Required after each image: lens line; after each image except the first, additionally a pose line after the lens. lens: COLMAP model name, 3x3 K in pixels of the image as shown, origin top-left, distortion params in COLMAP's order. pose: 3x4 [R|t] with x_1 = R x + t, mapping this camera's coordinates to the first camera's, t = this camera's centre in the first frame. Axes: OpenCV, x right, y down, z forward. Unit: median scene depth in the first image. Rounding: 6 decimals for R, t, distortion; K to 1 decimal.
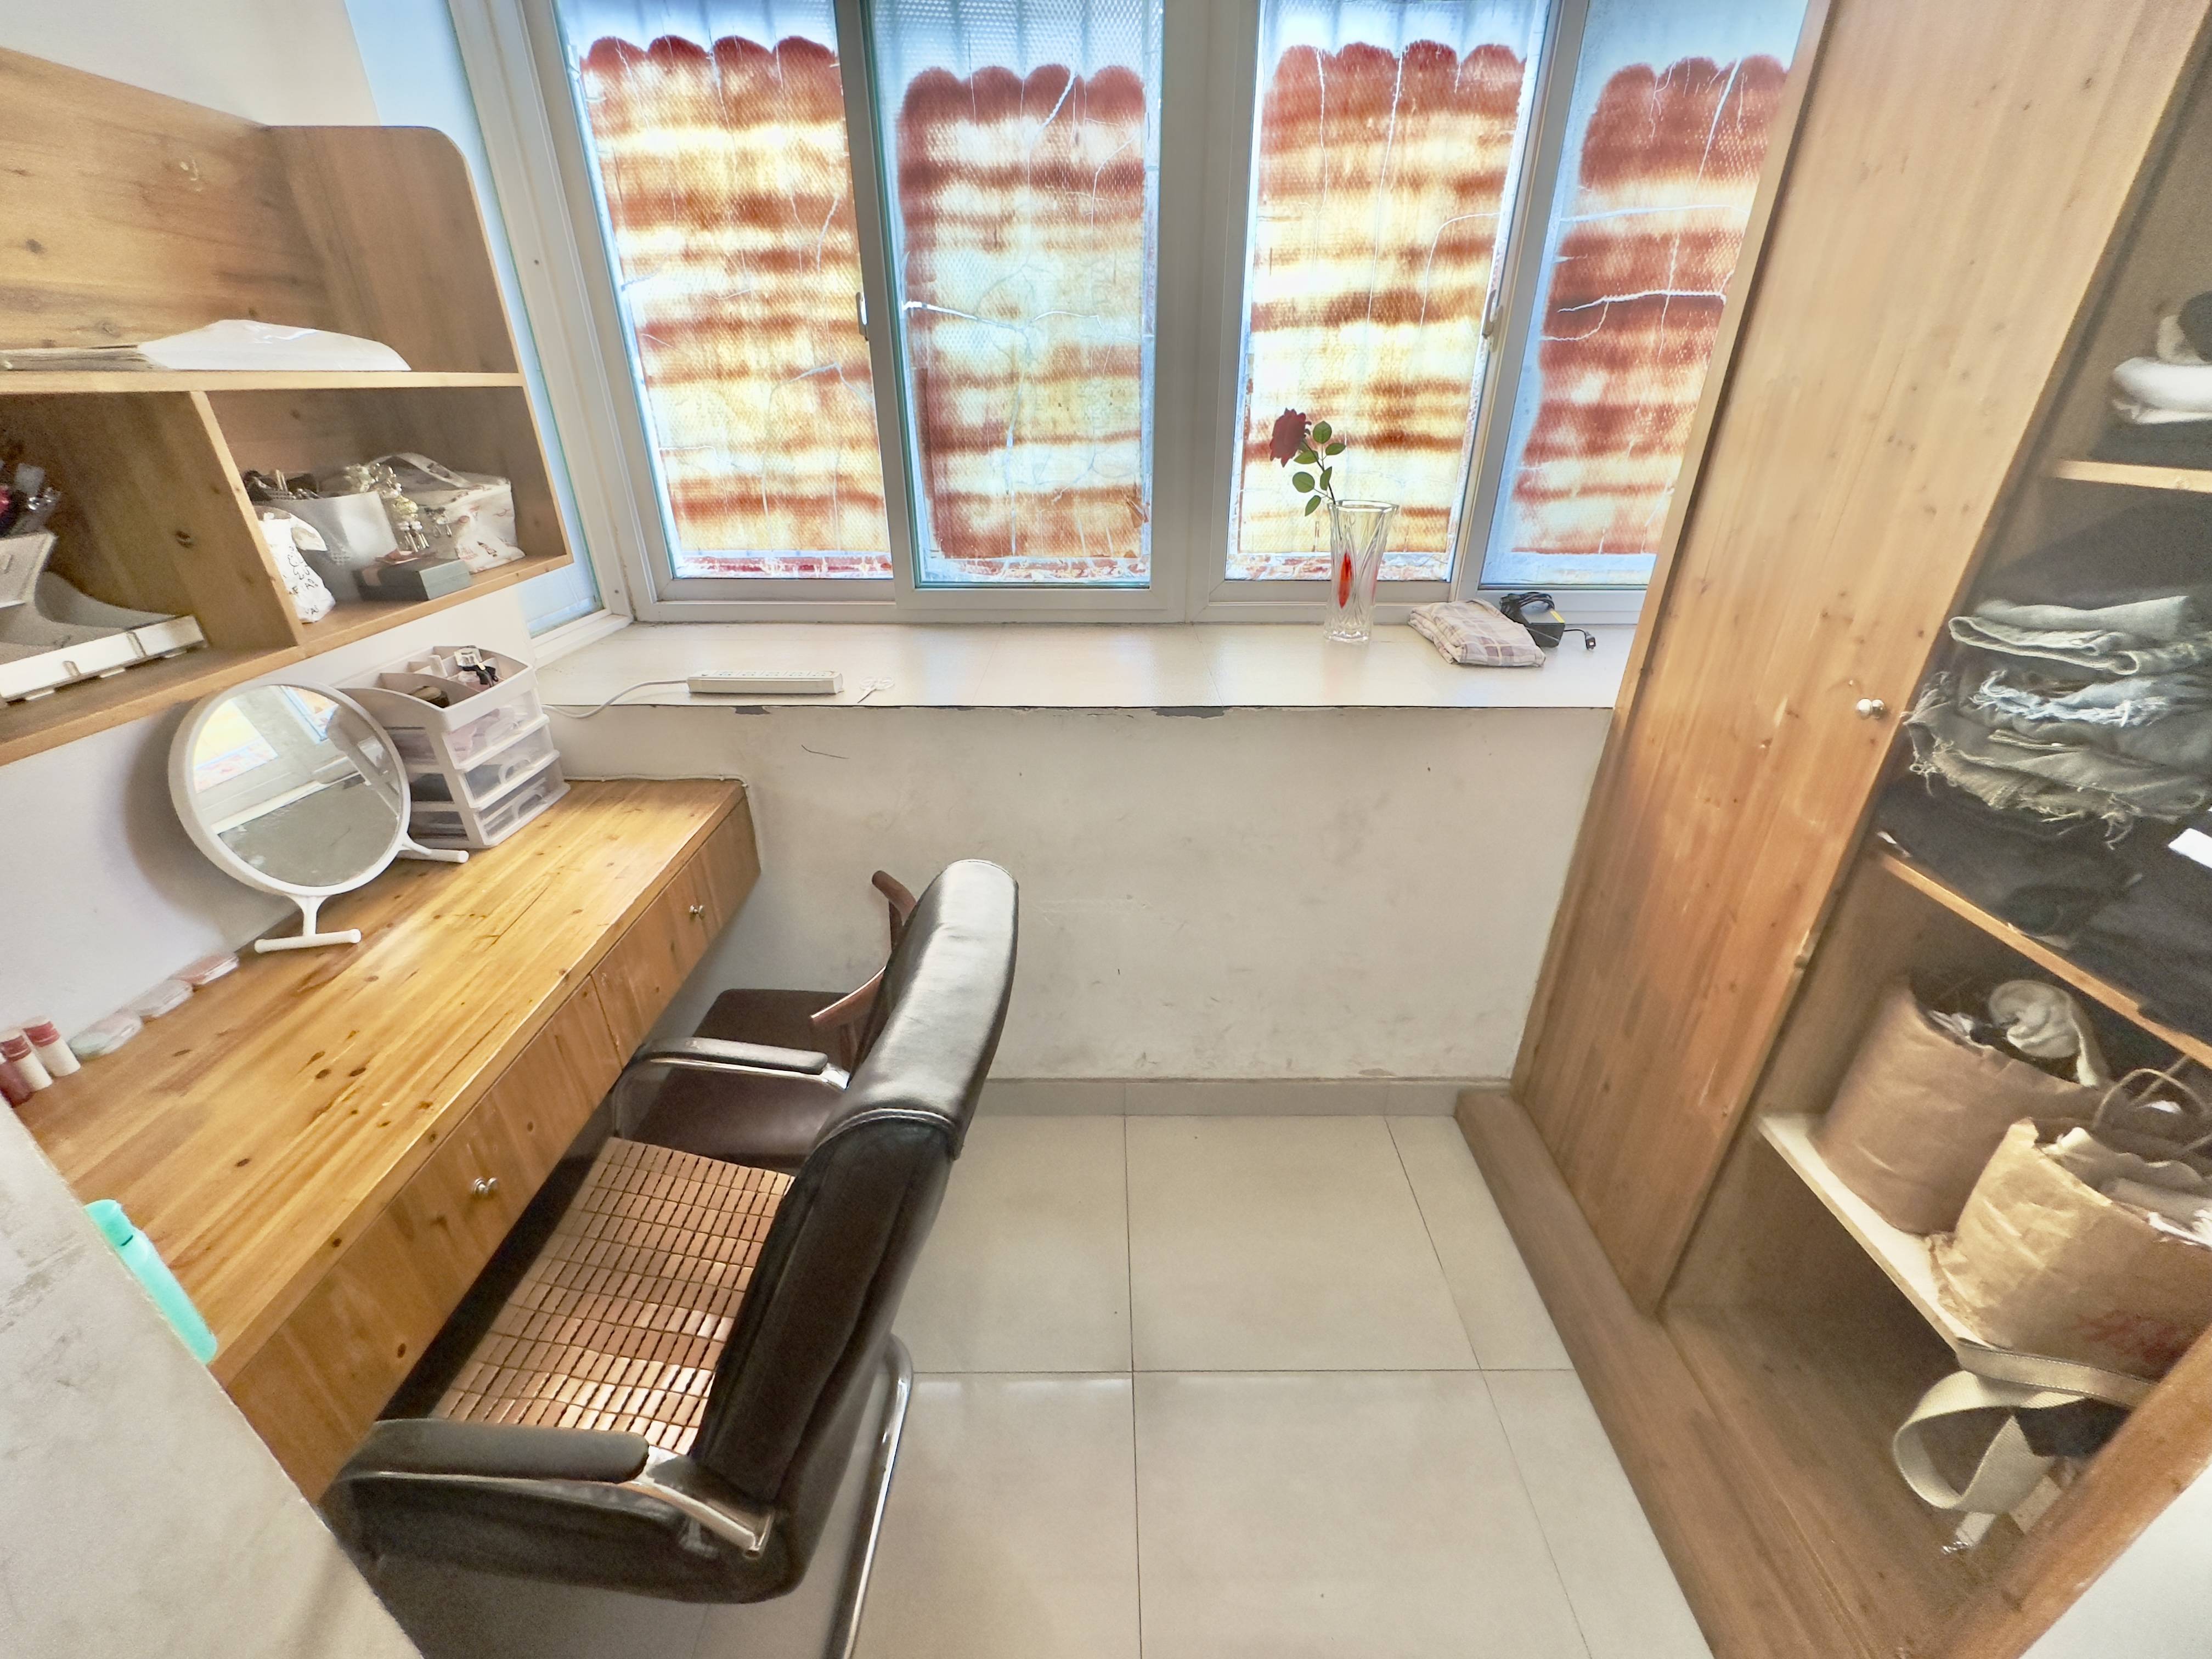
lens RADIAL K [[885.1, 0, 1109.0], [0, 885.1, 826.4], [0, 0, 1]] dist [-0.004633, 0.000594]
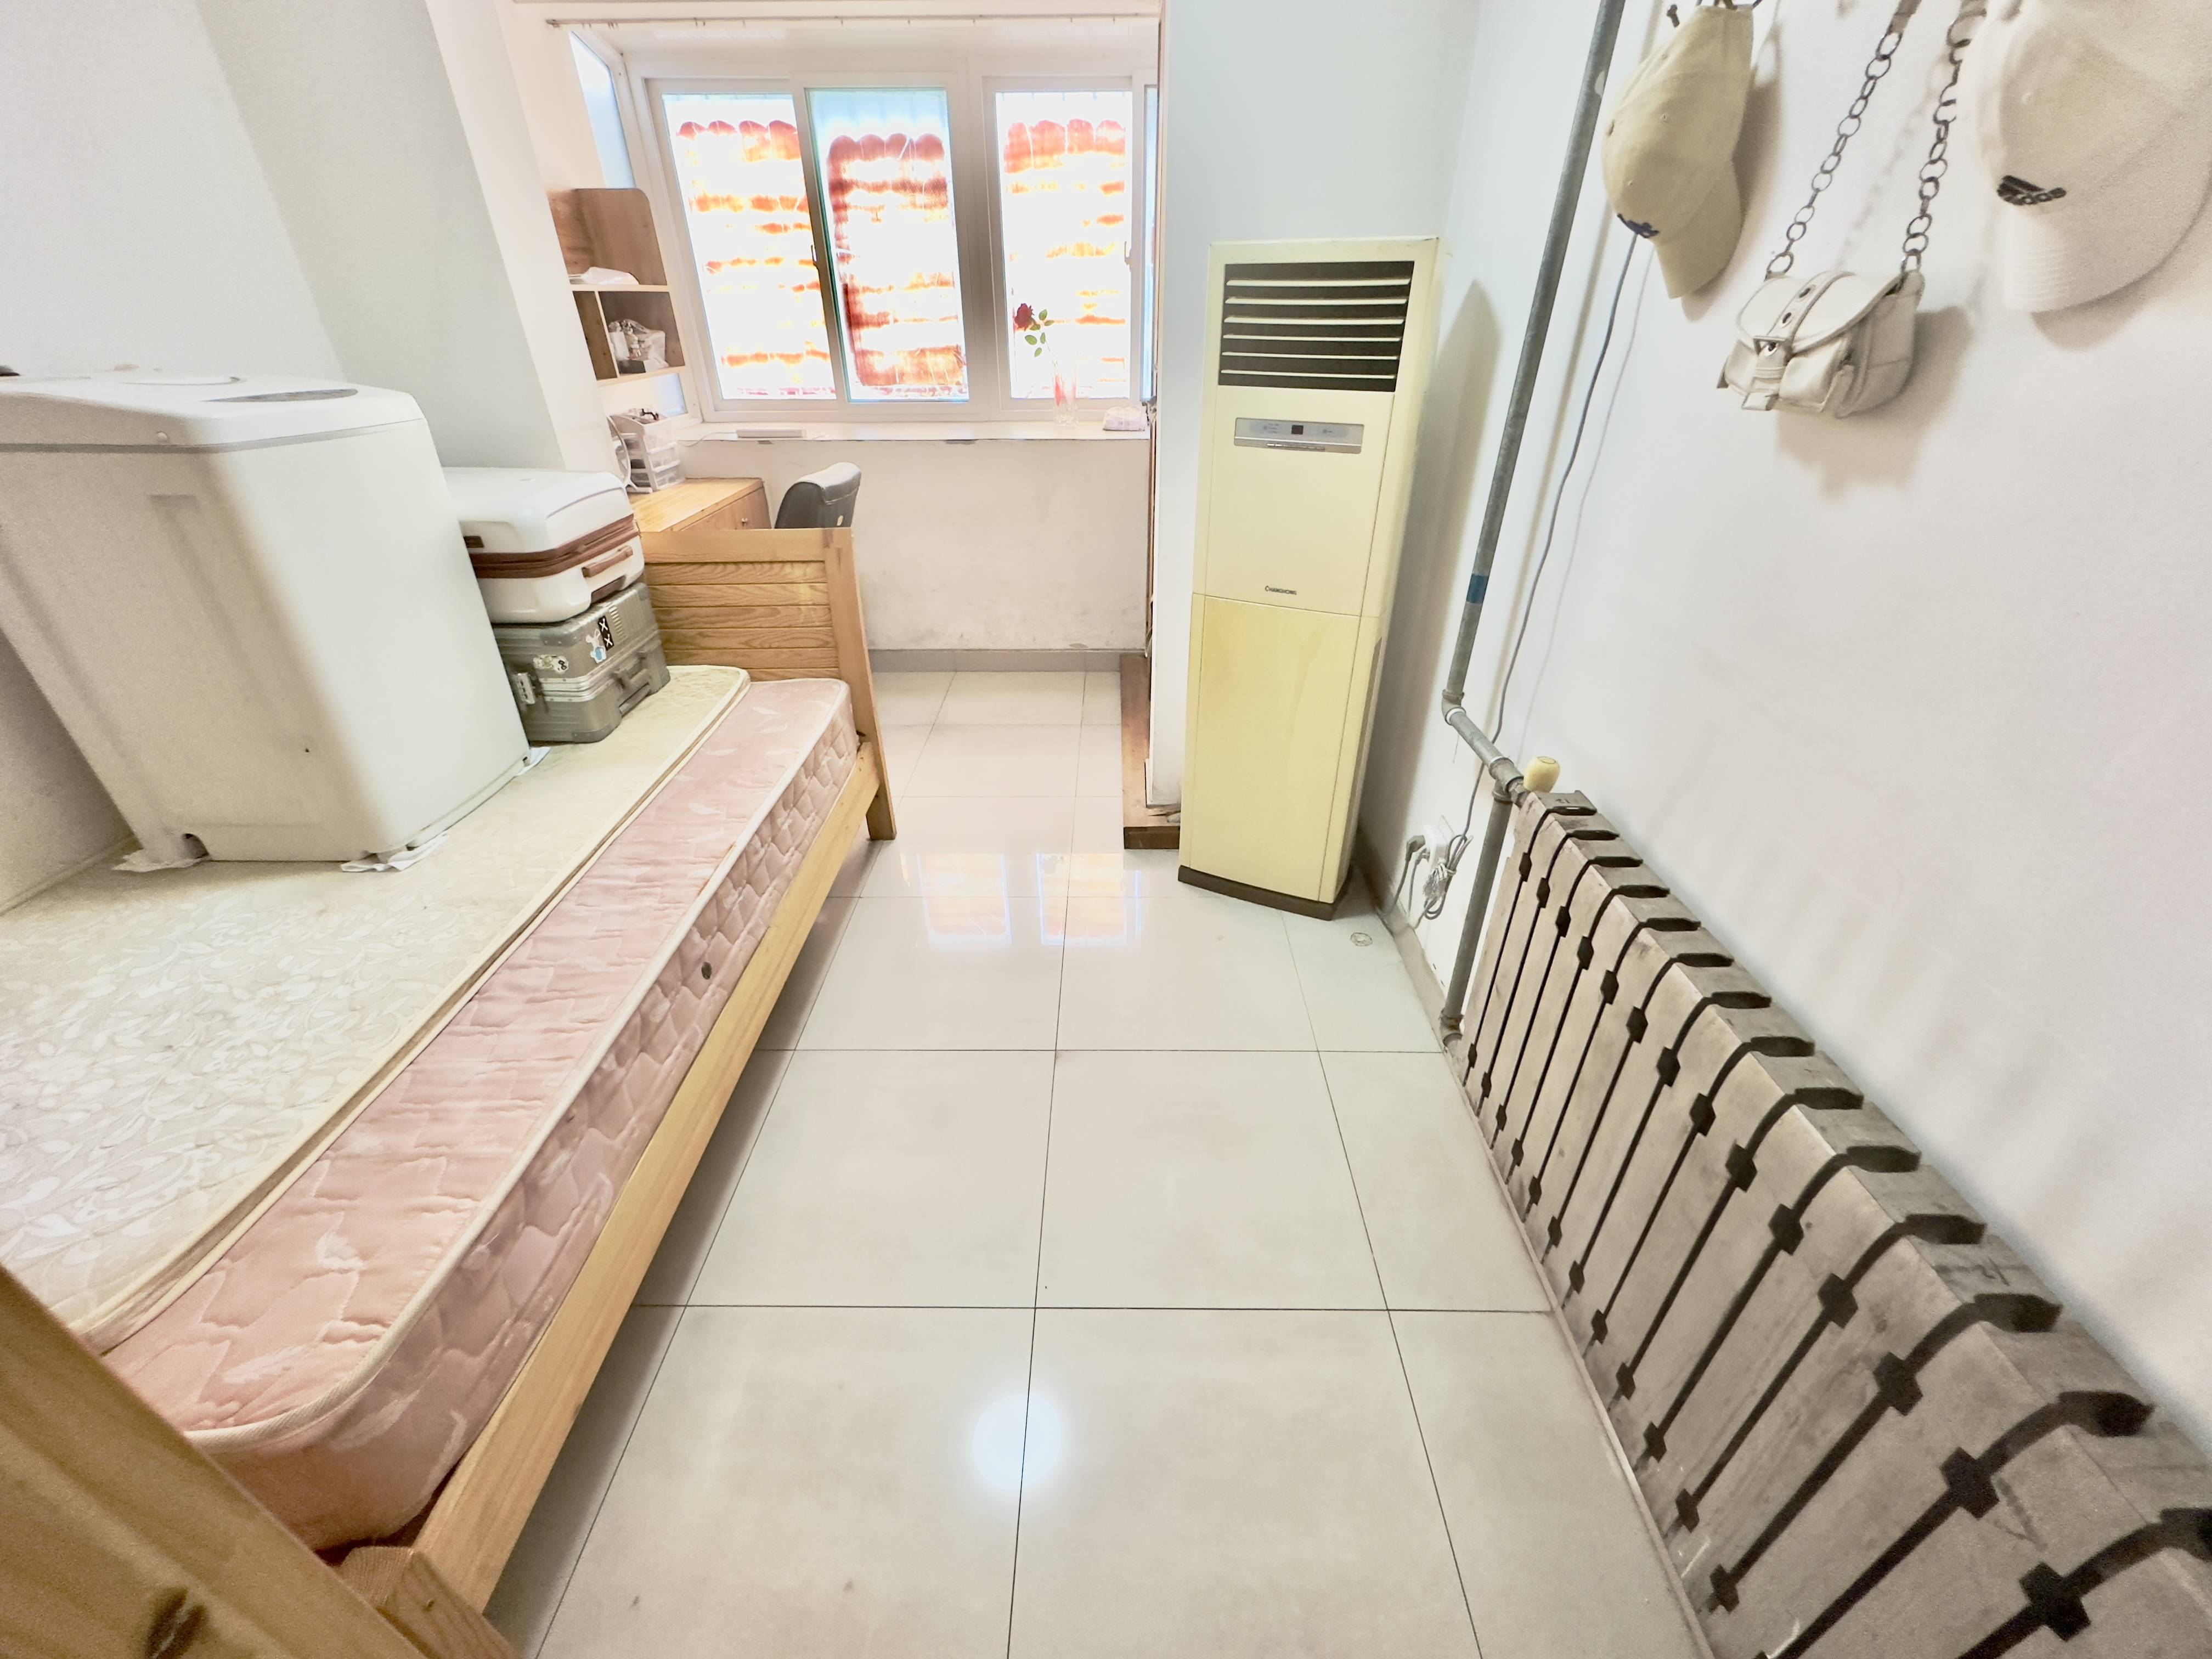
lens RADIAL K [[885.1, 0, 1103.5], [0, 885.1, 829.2], [0, 0, 1]] dist [-0.004633, 0.000594]
pose [[0.999920, 0.000651, -0.012646, 0.425331], [0.000262, 0.997399, 0.072079, 0.606626], [0.012660, -0.072076, 0.997319, -1.144079]]
